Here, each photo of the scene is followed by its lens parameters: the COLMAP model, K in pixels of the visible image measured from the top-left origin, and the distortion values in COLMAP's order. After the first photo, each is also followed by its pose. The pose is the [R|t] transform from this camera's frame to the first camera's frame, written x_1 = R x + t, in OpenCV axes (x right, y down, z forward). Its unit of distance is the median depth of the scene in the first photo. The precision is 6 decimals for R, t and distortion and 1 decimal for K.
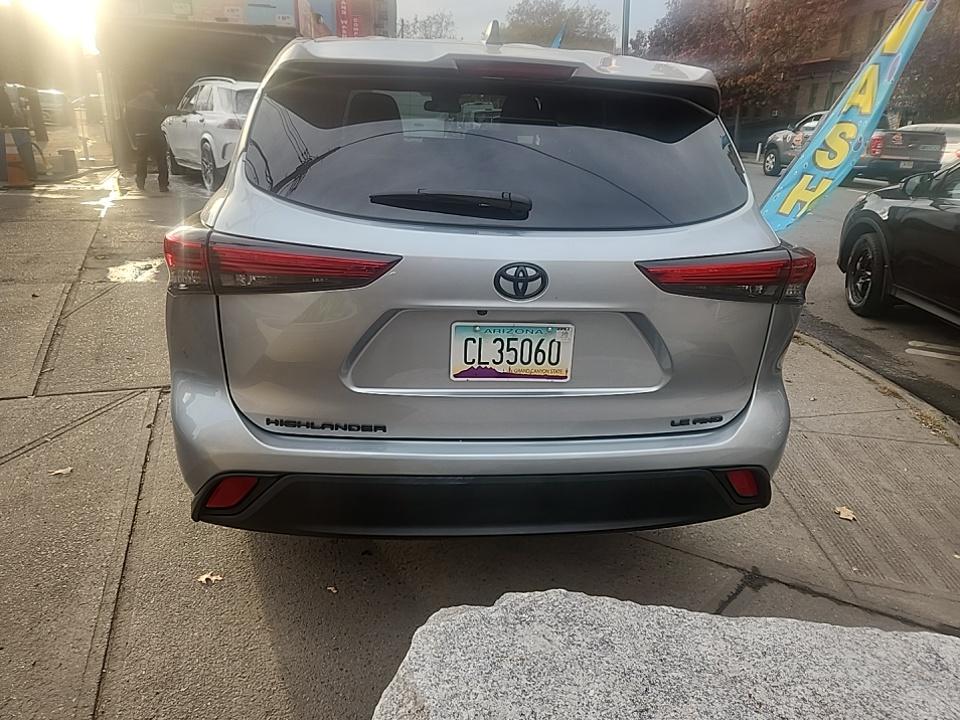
lens RADIAL K [[648.0, 0, 480.0], [0, 648.0, 360.0], [0, 0, 1]] dist [0.029891, -0.044627]
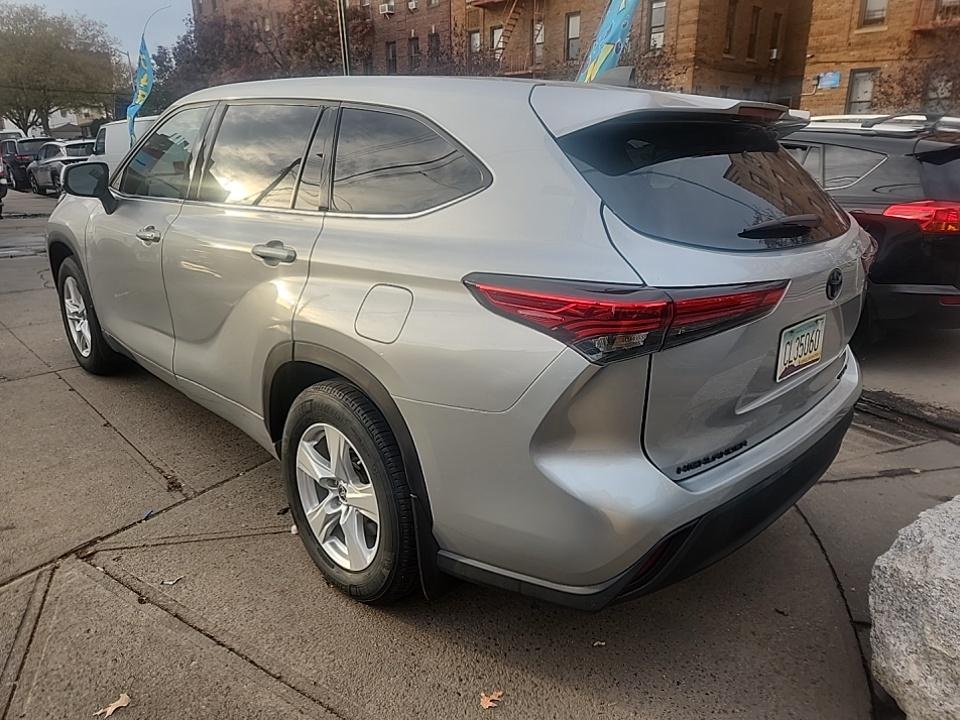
lens RADIAL K [[648.0, 0, 480.0], [0, 648.0, 360.0], [0, 0, 1]] dist [0.029891, -0.044627]
pose [[0.779244, -0.221029, 0.586451, -0.663419], [0.234757, 0.970560, 0.053865, -0.113992], [-0.581092, 0.095700, 0.808191, 0.229209]]
